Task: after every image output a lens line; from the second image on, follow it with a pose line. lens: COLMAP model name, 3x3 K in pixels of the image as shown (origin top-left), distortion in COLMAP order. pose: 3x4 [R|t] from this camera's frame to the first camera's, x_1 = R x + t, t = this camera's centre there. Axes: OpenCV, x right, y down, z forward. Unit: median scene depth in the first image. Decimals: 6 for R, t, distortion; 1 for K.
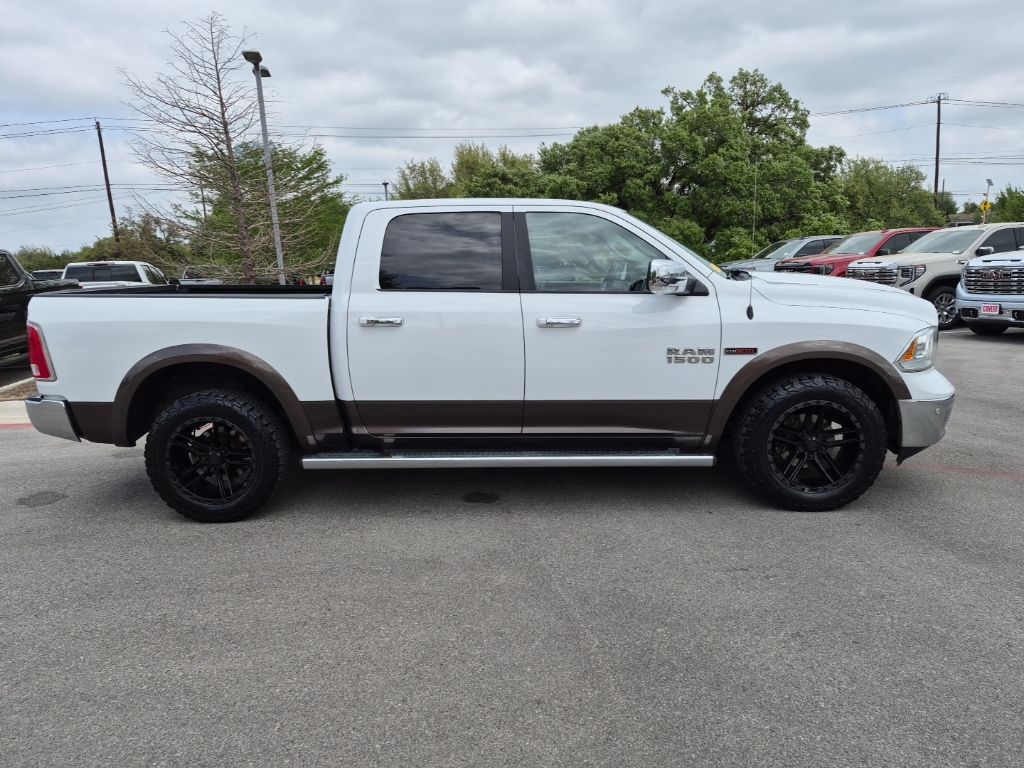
lens RADIAL K [[718.1, 0, 520.9], [0, 718.1, 385.4], [0, 0, 1]] dist [0.065168, -0.062445]
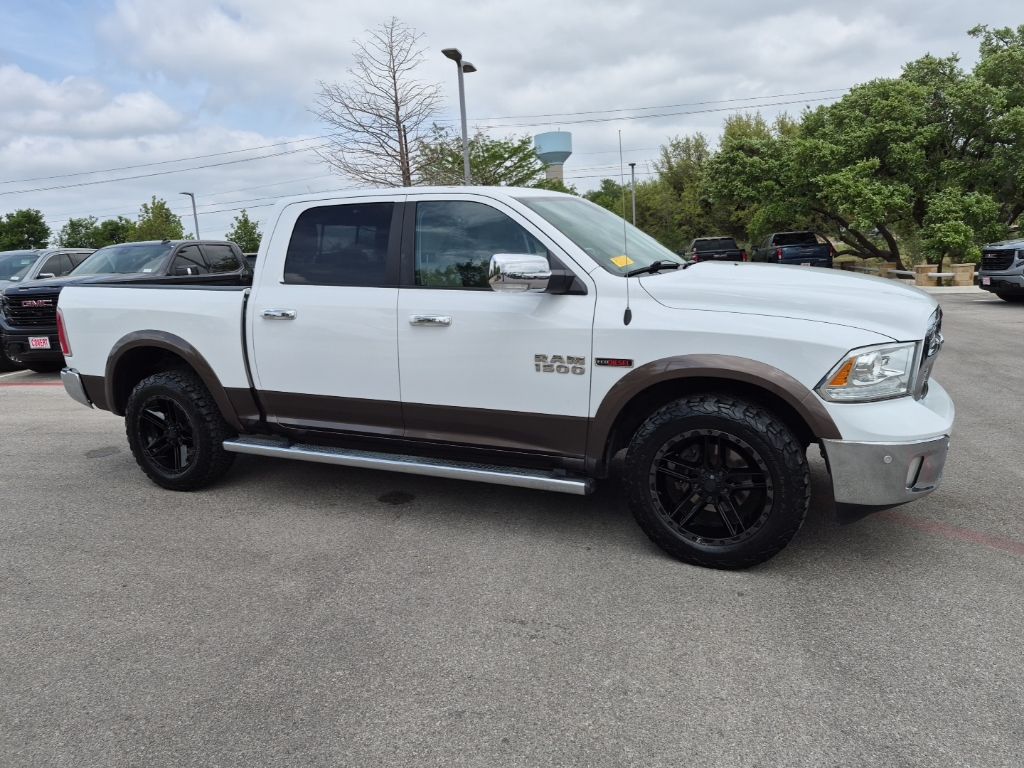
lens RADIAL K [[718.1, 0, 520.9], [0, 718.1, 385.4], [0, 0, 1]] dist [0.065168, -0.062445]
pose [[0.919112, 0.064064, -0.388753, 0.504754], [-0.053631, 0.997851, 0.037641, -0.043994], [0.390329, -0.013747, 0.920573, 0.189990]]
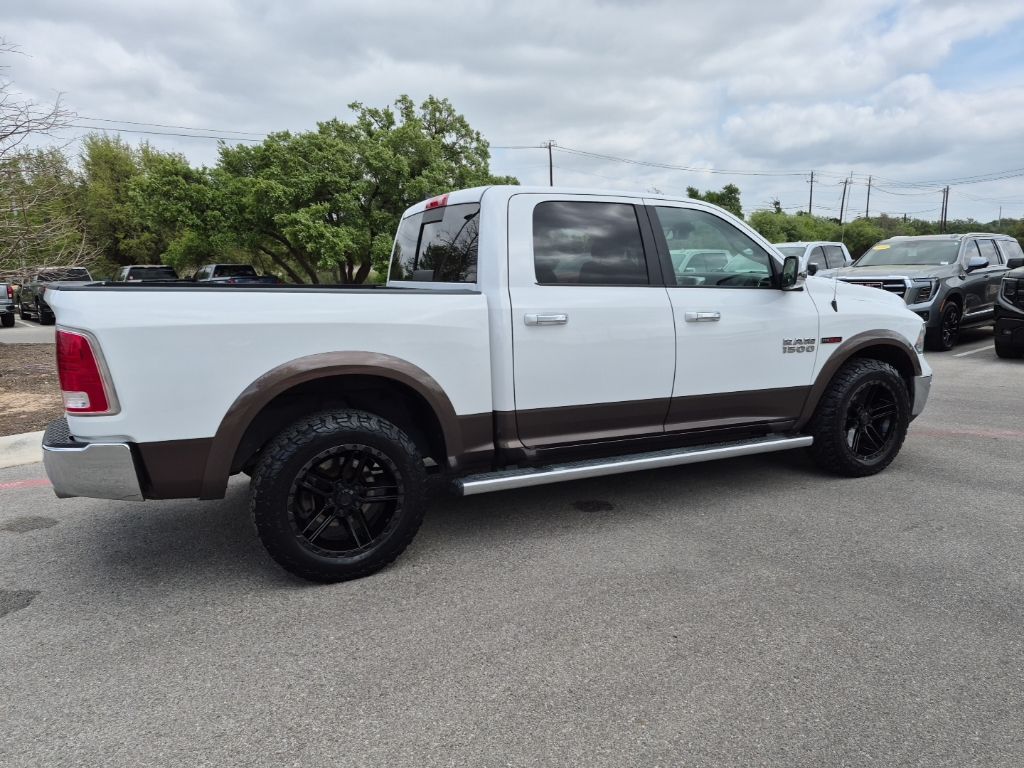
lens RADIAL K [[718.1, 0, 520.9], [0, 718.1, 385.4], [0, 0, 1]] dist [0.065168, -0.062445]
pose [[0.878466, -0.056254, 0.474481, -0.628730], [0.068701, 0.997597, -0.008922, -0.000316], [-0.472839, 0.040435, 0.880220, 0.229261]]
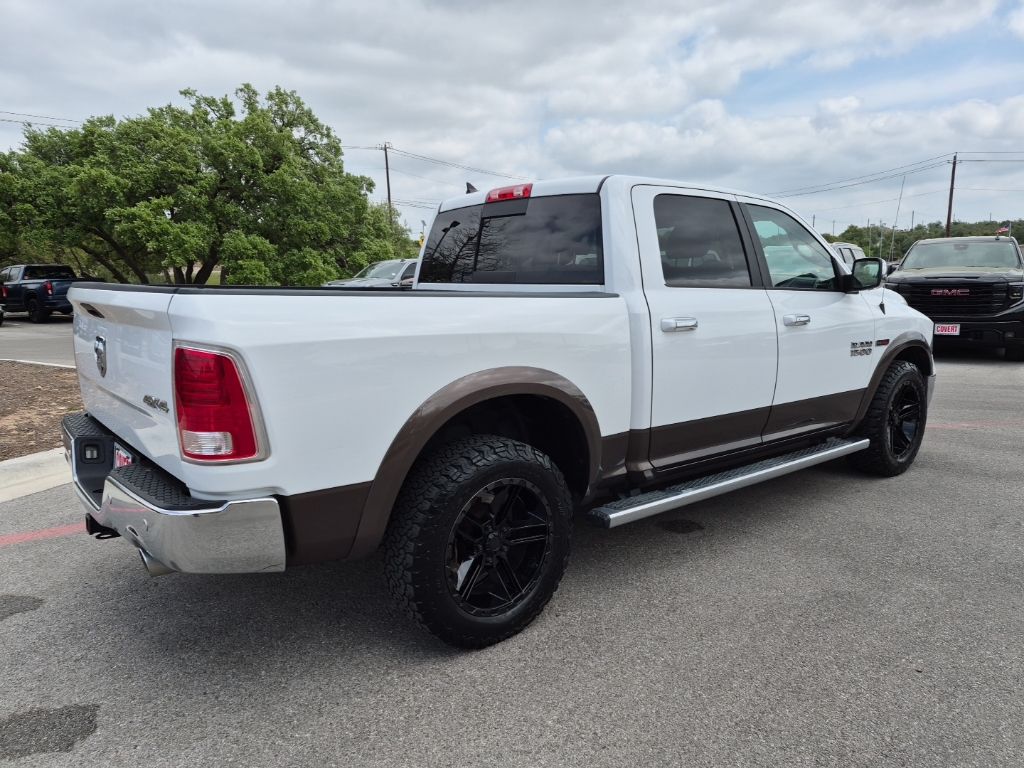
lens RADIAL K [[718.1, 0, 520.9], [0, 718.1, 385.4], [0, 0, 1]] dist [0.065168, -0.062445]
pose [[0.743021, -0.078541, 0.664643, -0.836059], [0.101359, 0.994841, 0.004249, -0.040495], [-0.661548, 0.064210, 0.747149, 0.506950]]
